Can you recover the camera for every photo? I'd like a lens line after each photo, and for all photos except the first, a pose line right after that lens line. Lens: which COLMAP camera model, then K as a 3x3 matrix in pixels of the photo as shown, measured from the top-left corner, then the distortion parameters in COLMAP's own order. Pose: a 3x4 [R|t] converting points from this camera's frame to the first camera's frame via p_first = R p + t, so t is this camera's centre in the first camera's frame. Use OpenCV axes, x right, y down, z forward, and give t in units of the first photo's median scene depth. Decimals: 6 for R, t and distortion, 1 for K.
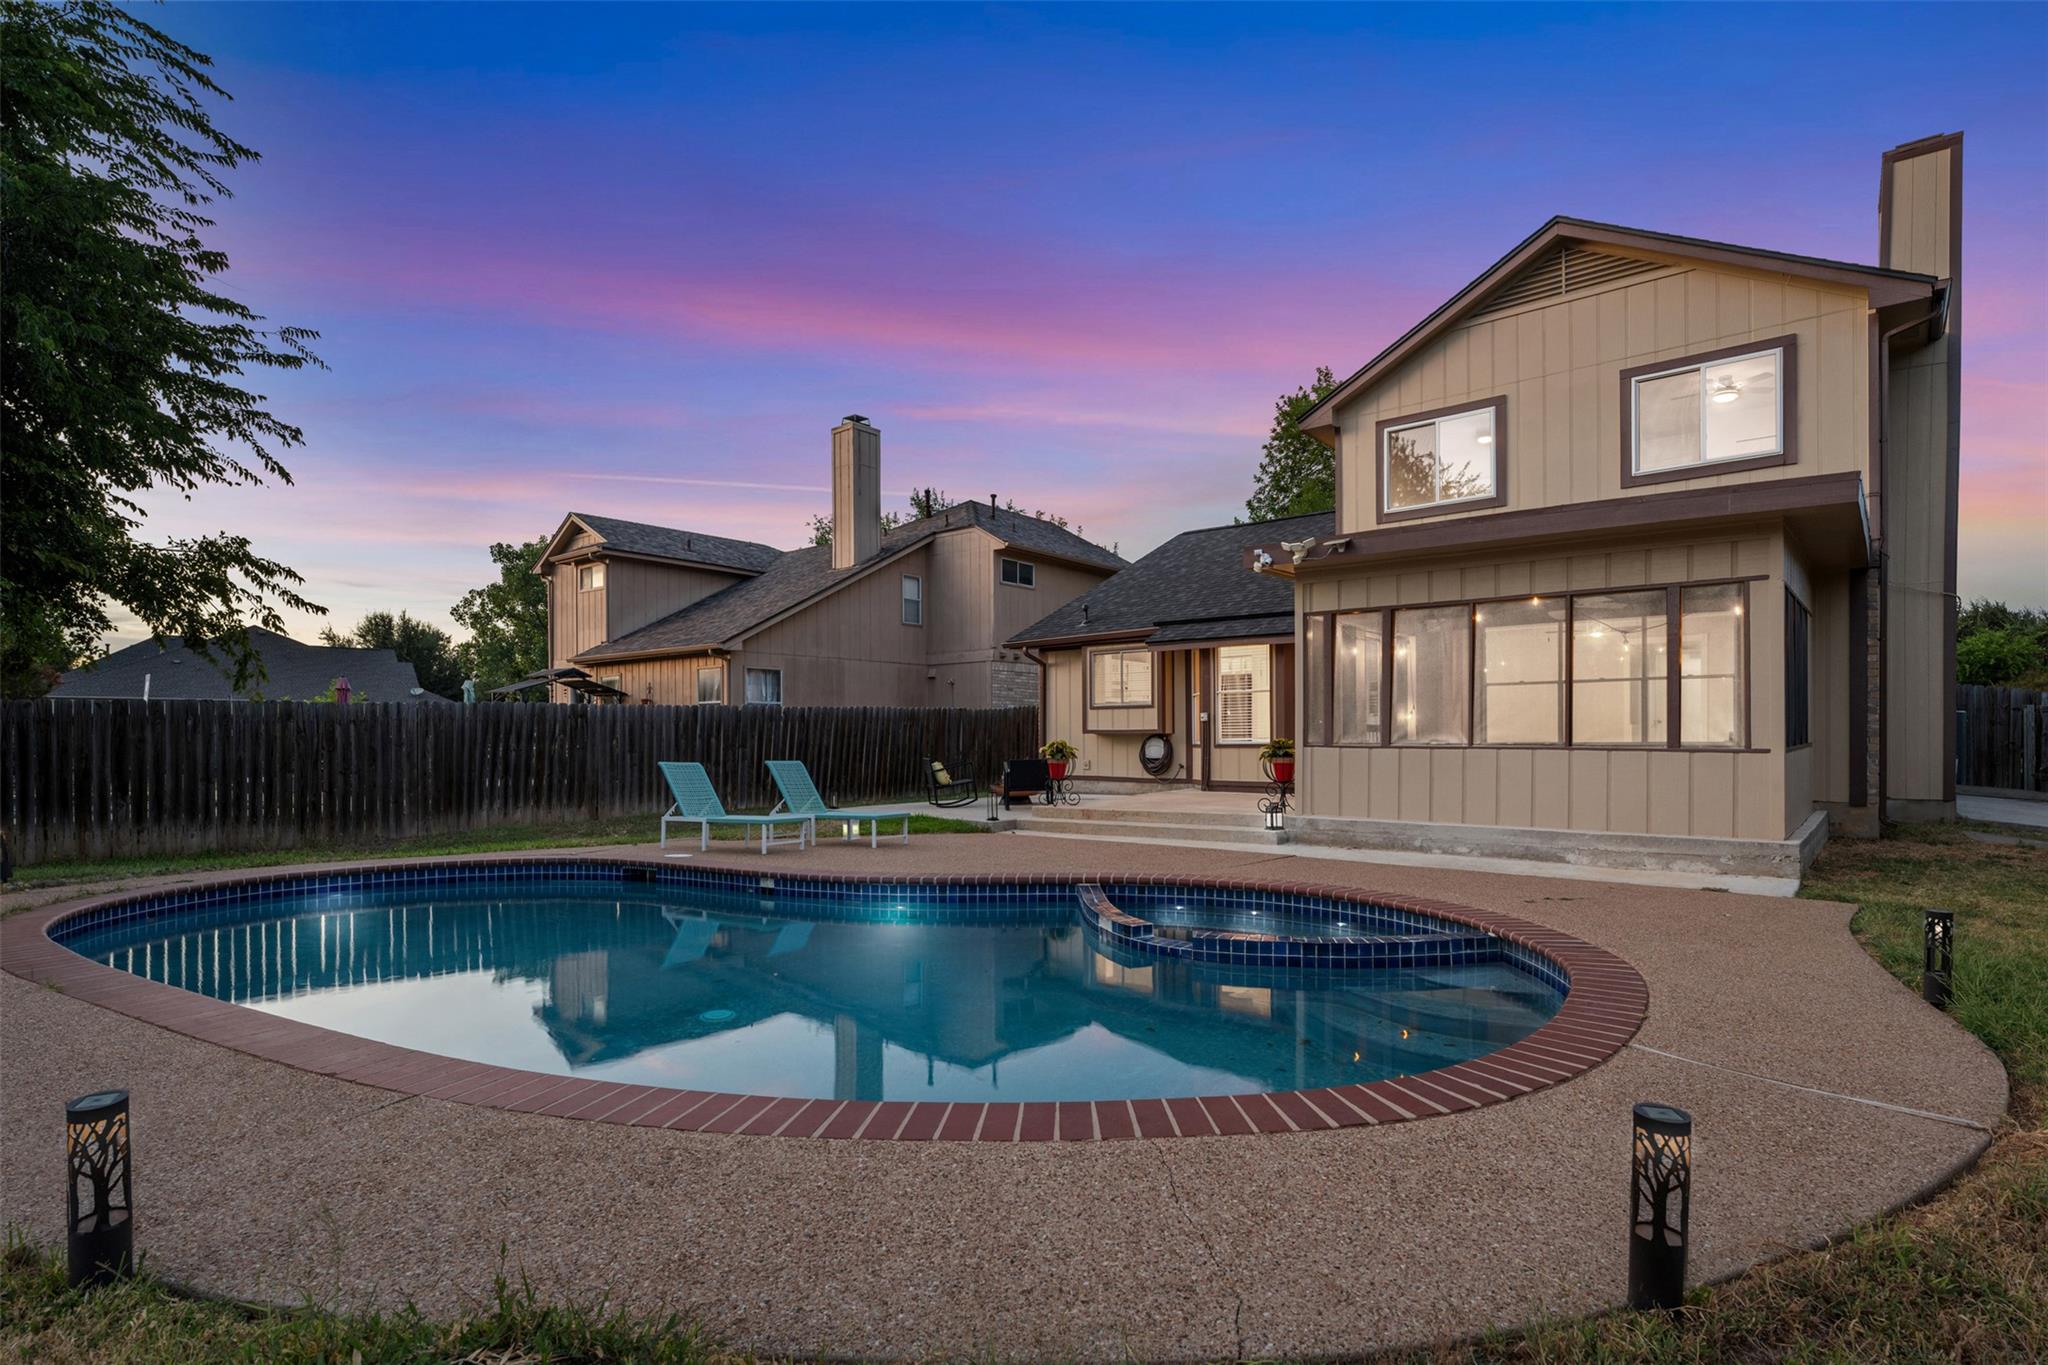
lens RADIAL K [[992.5, 0, 1097.7], [0, 992.5, 737.2], [0, 0, 1]] dist [-0.004149, -0.001297]
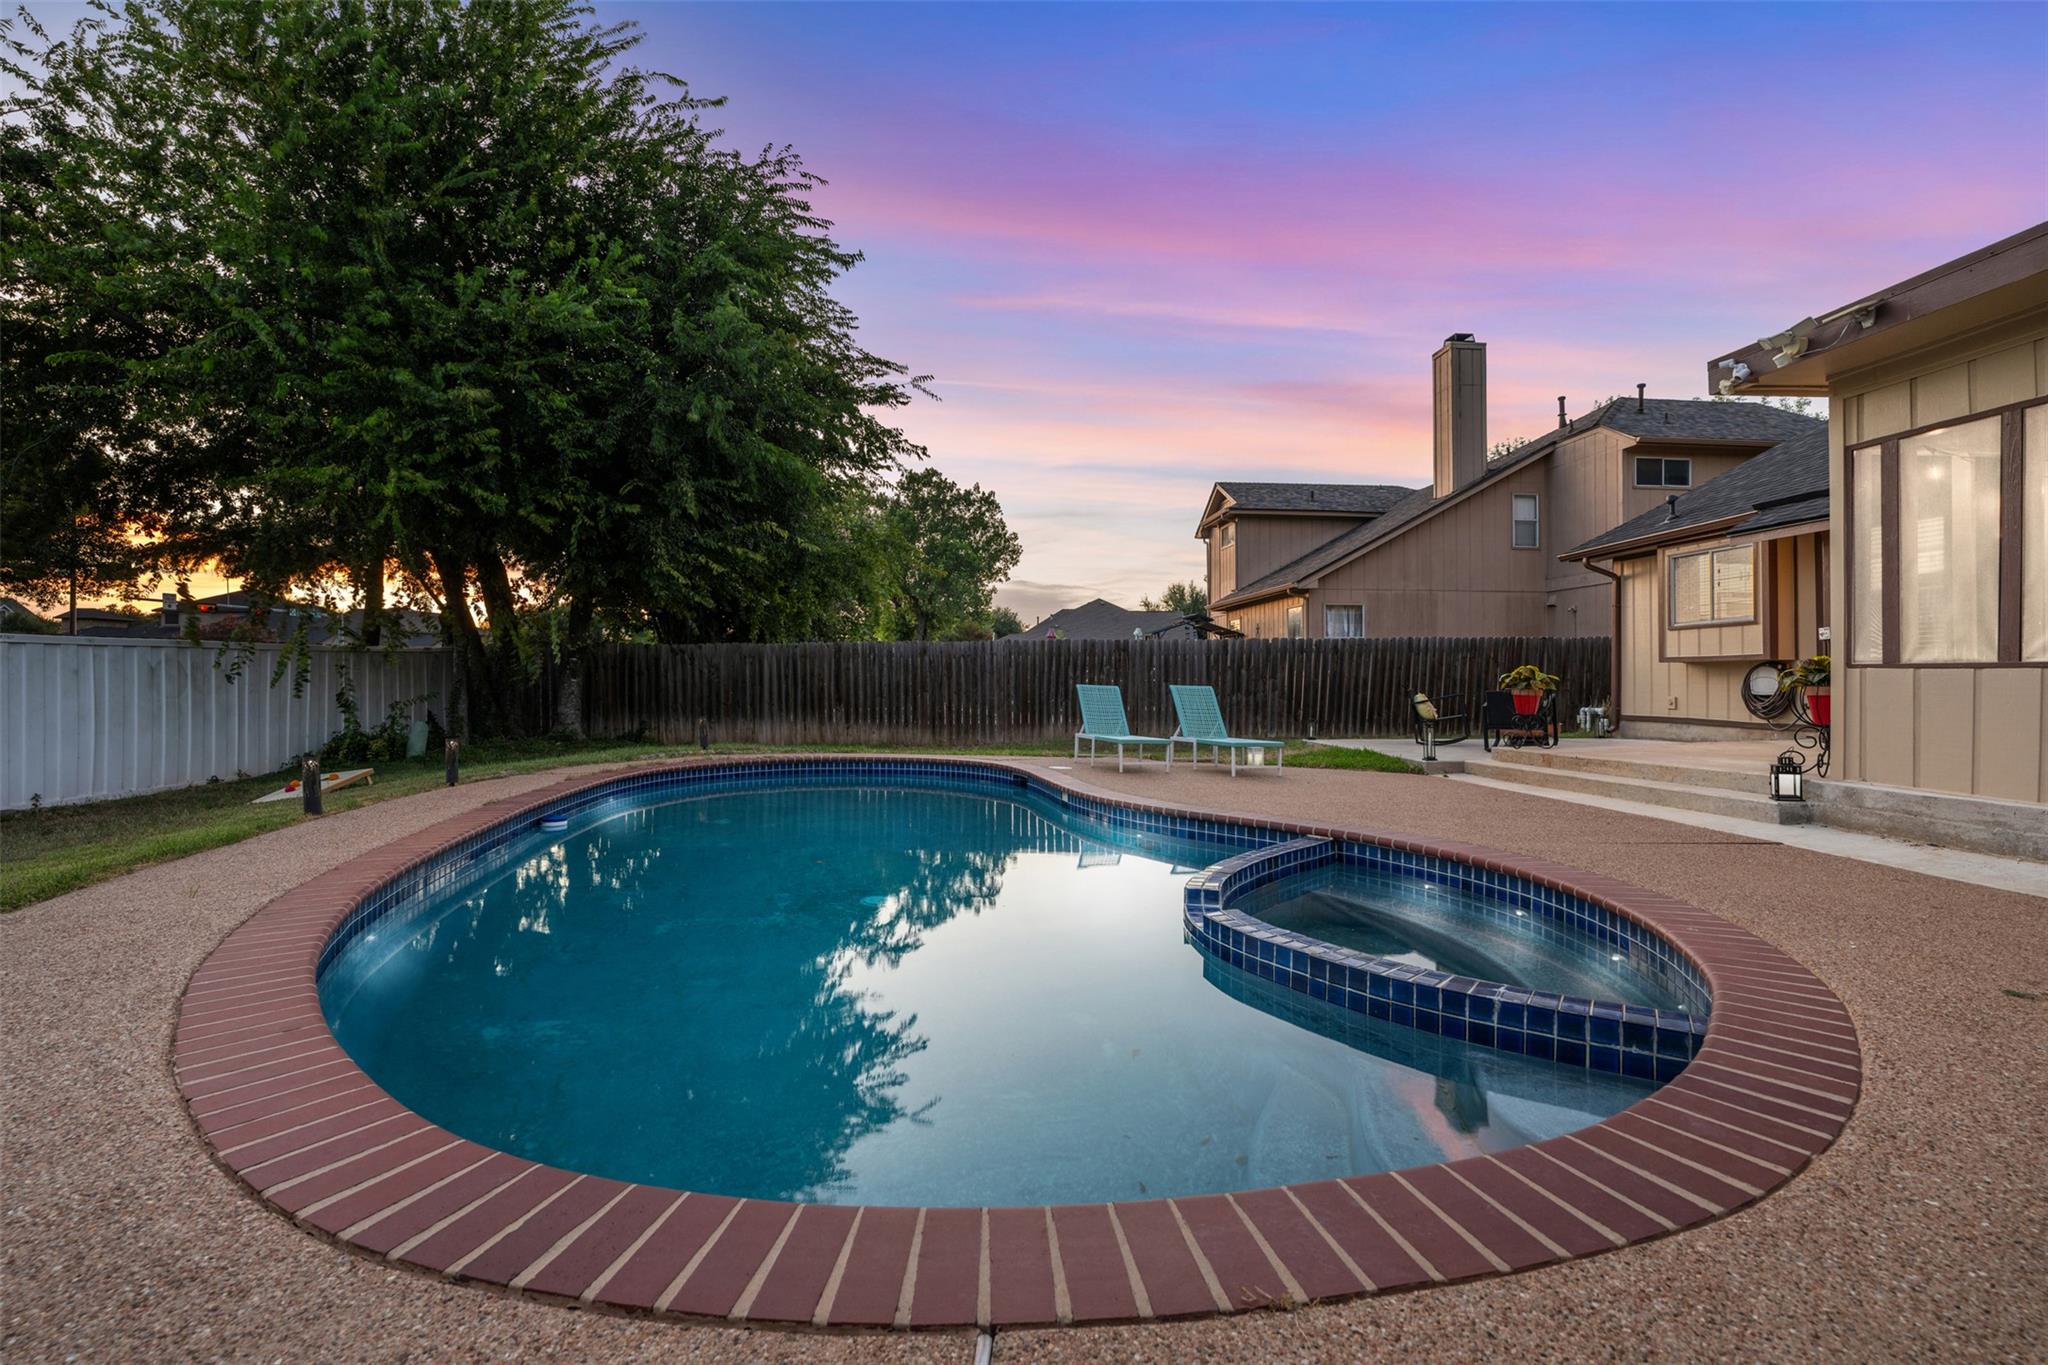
lens RADIAL K [[909.1, 0, 1029.4], [0, 909.1, 675.6], [0, 0, 1]] dist [-0.001466, -0.000718]
pose [[0.683279, 0.001088, -0.730157, 0.196391], [-0.004701, 0.999985, -0.002909, 0.013146], [0.730142, 0.005420, 0.683274, 0.187012]]
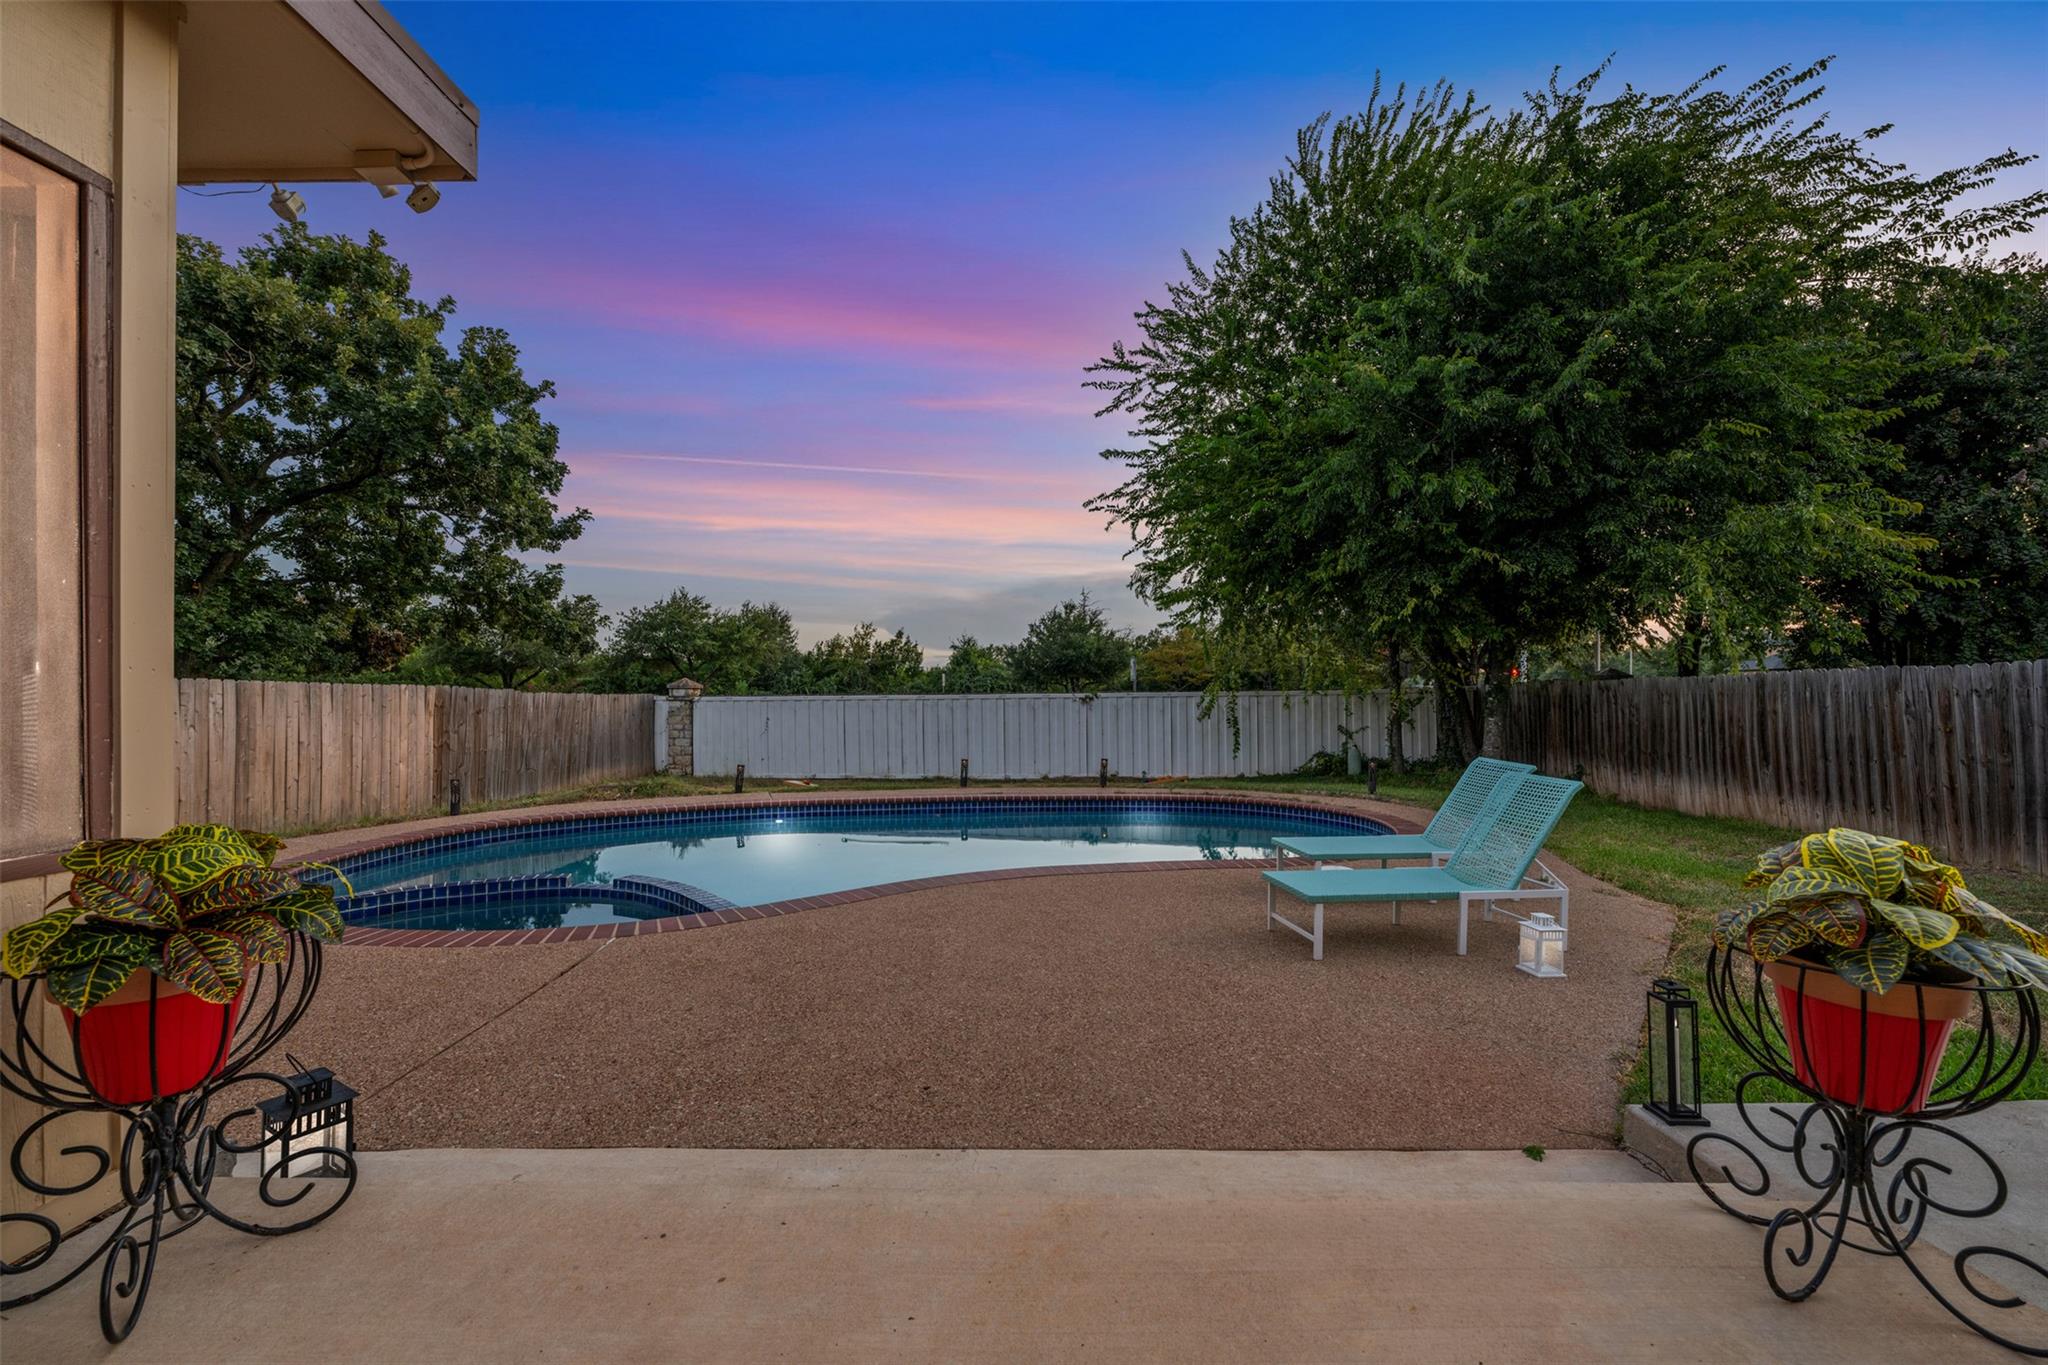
lens RADIAL K [[815.8, 0, 1019.0], [0, 815.8, 681.1], [0, 0, 1]] dist [-0.002593, 0.000110]
pose [[-0.782839, -0.005160, -0.622203, 0.117446], [0.003949, 0.999904, -0.013261, -0.015781], [0.622212, -0.012838, -0.782744, 0.905374]]
